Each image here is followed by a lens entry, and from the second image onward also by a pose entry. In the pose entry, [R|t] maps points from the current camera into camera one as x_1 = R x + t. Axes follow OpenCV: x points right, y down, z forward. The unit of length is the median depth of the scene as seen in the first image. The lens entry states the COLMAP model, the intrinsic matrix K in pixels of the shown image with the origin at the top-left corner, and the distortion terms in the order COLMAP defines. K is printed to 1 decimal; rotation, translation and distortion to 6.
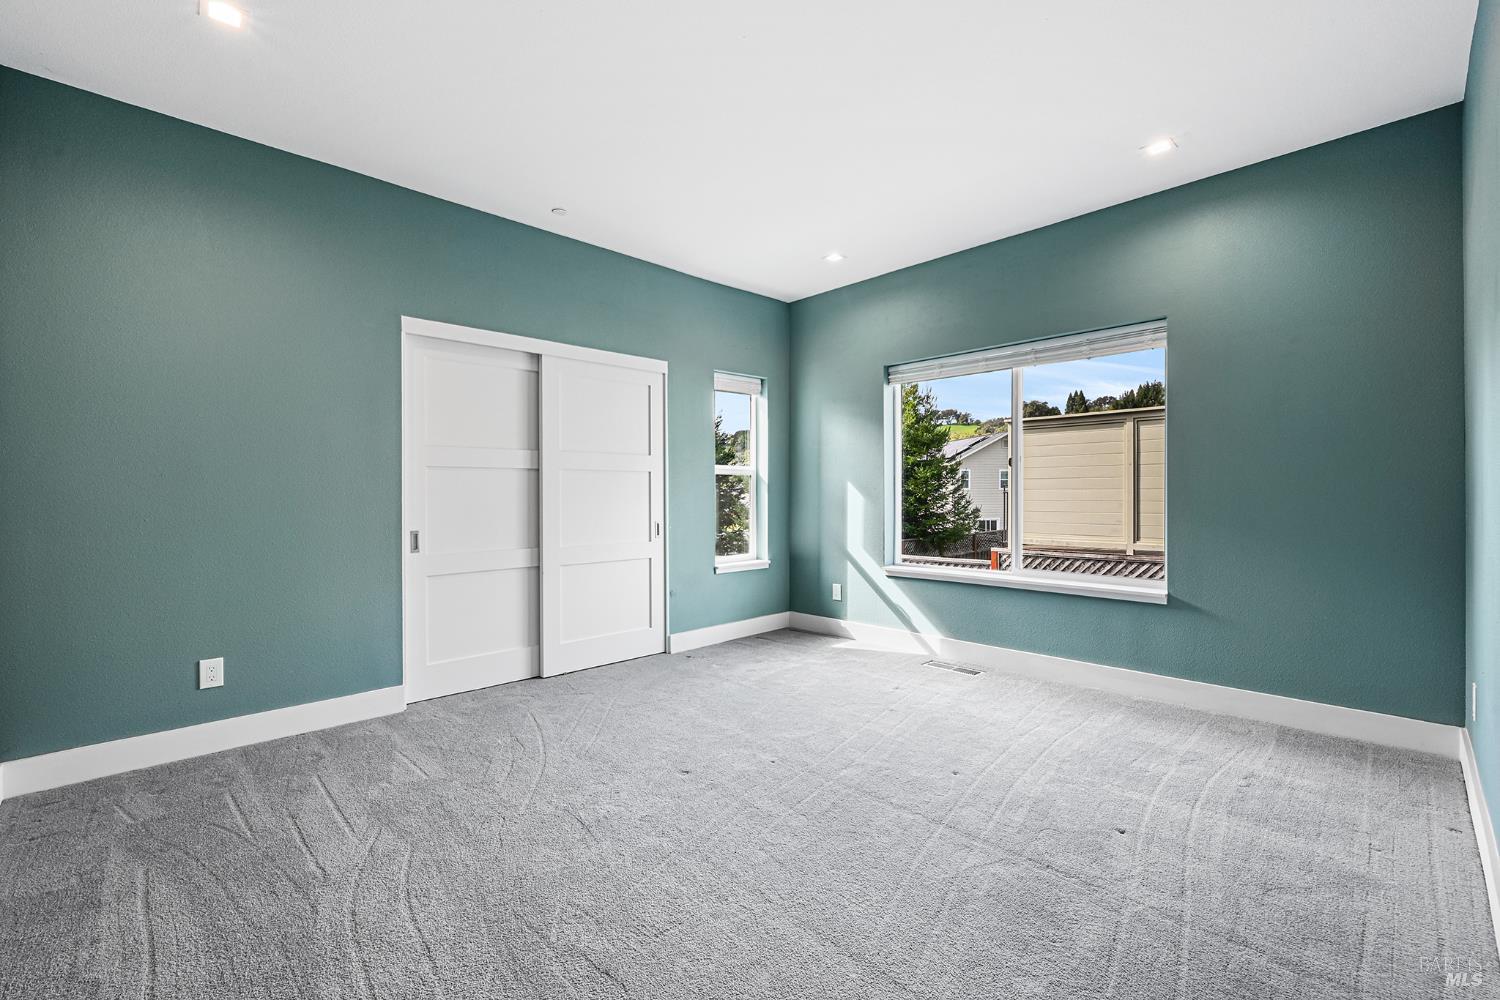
lens RADIAL K [[634.2, 0, 750.0], [0, 634.2, 500.0], [0, 0, 1]] dist [-0.000872, -0.000134]
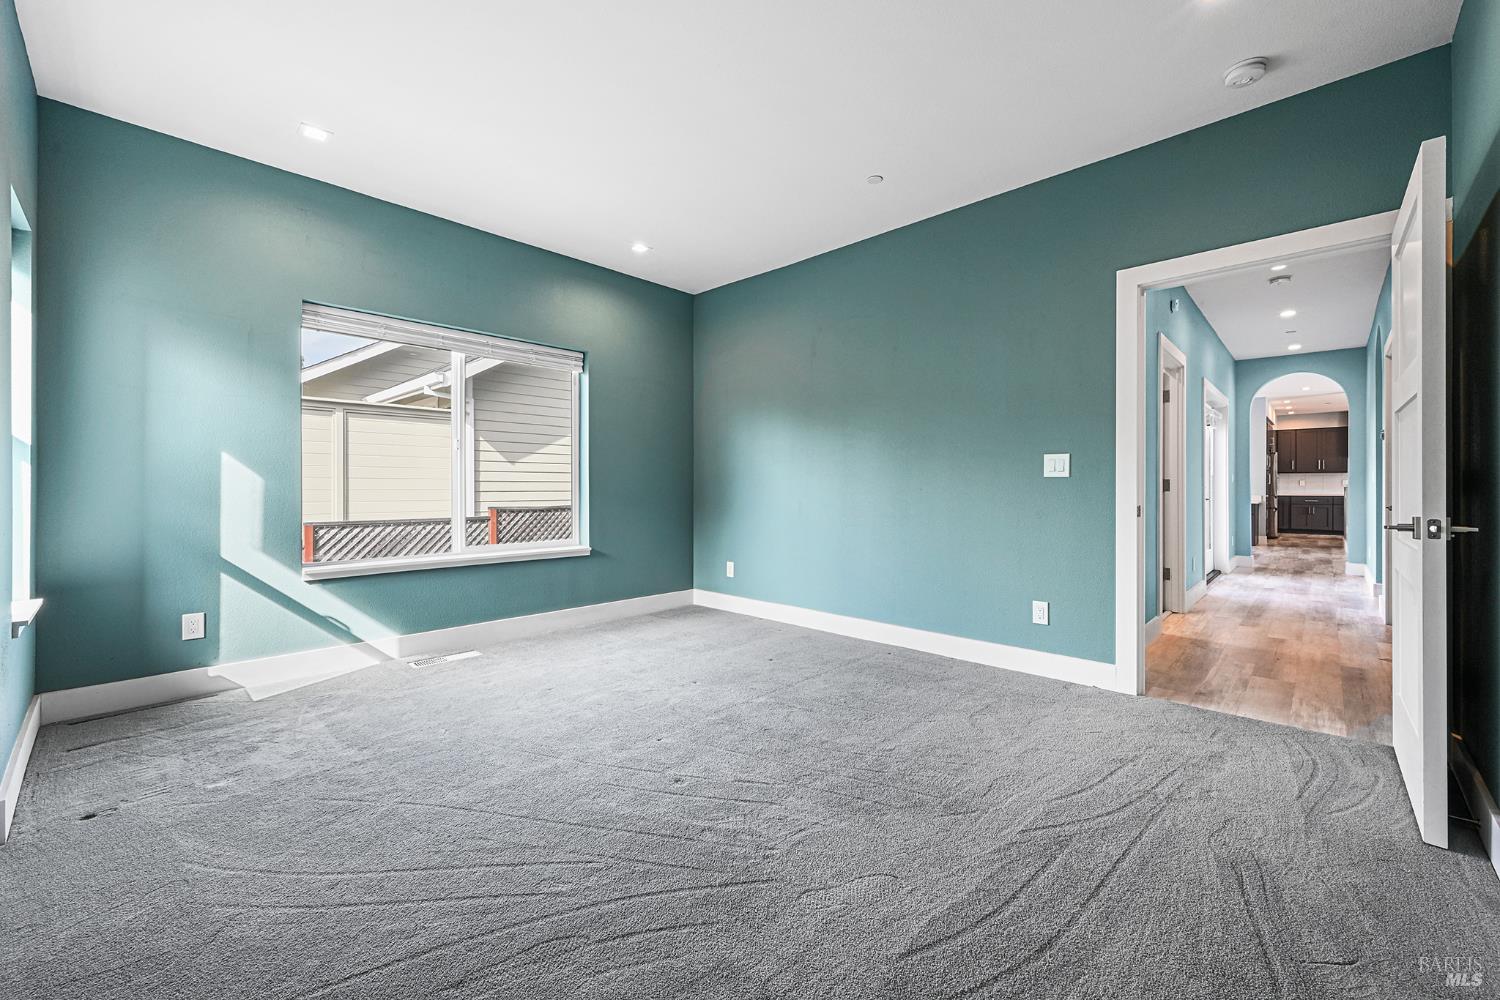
lens RADIAL K [[598.2, 0, 753.6], [0, 598.2, 495.3], [0, 0, 1]] dist [-0.010054, 0.000197]
pose [[-0.050237, -0.013485, 0.998646, -0.541928], [0.006898, 0.999880, 0.013849, 0.012304], [-0.998713, 0.007584, -0.050138, 0.539820]]
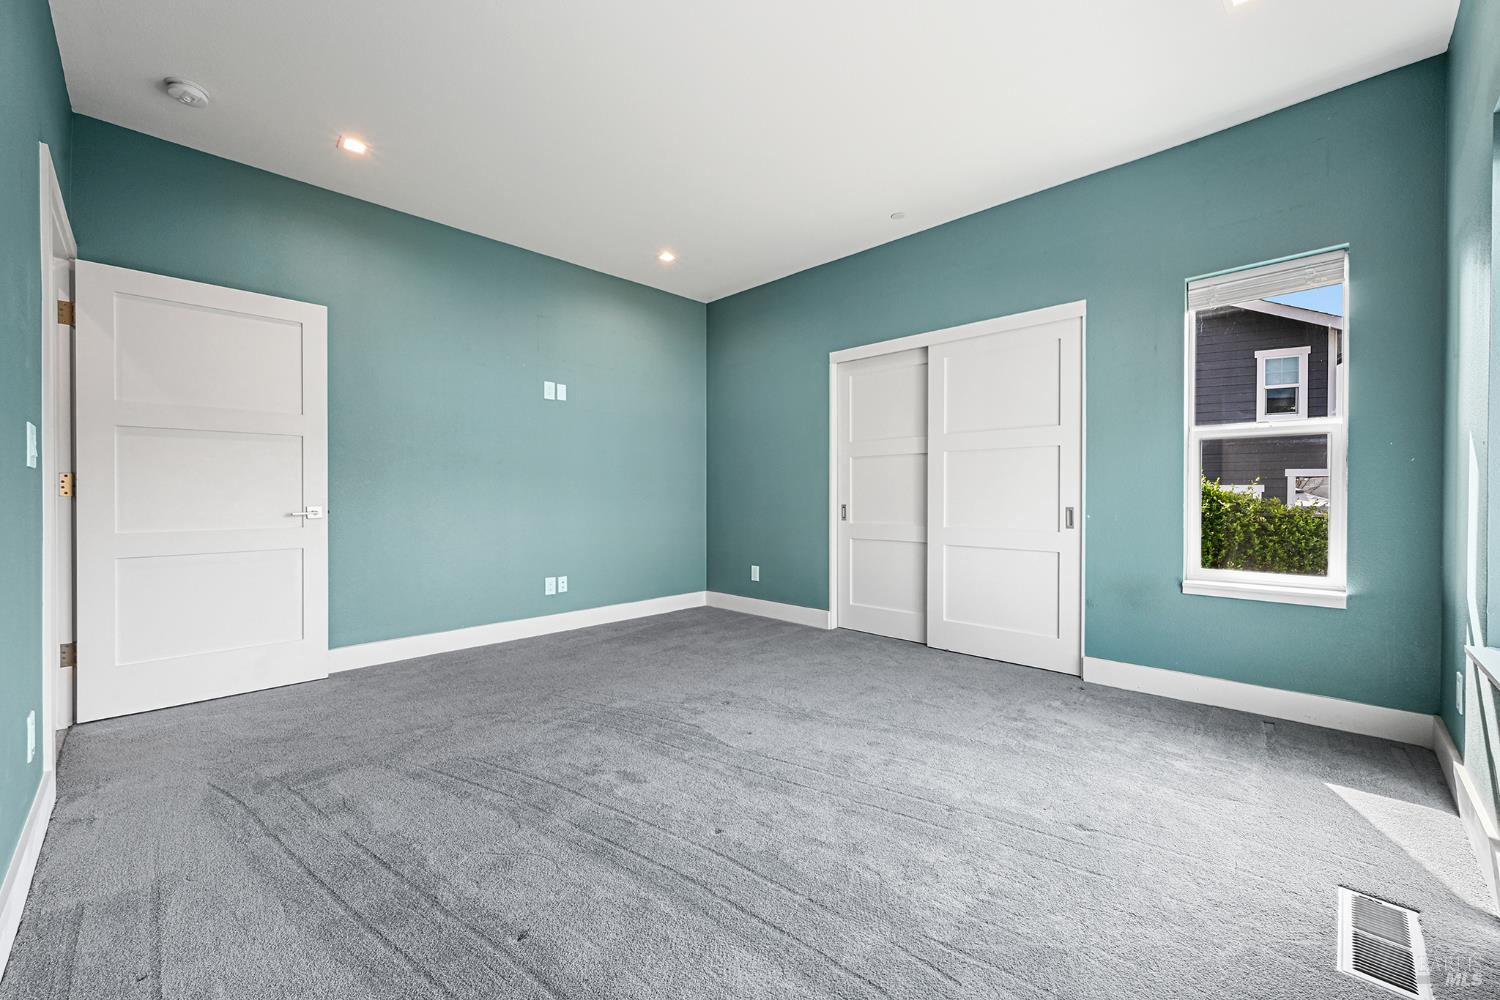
lens RADIAL K [[598.2, 0, 753.6], [0, 598.2, 495.3], [0, 0, 1]] dist [-0.010054, 0.000197]
pose [[0.036950, 0.009226, -0.999275, 0.590556], [-0.008630, 0.999923, 0.008913, 0.015359], [0.999280, 0.008295, 0.037027, 0.584951]]
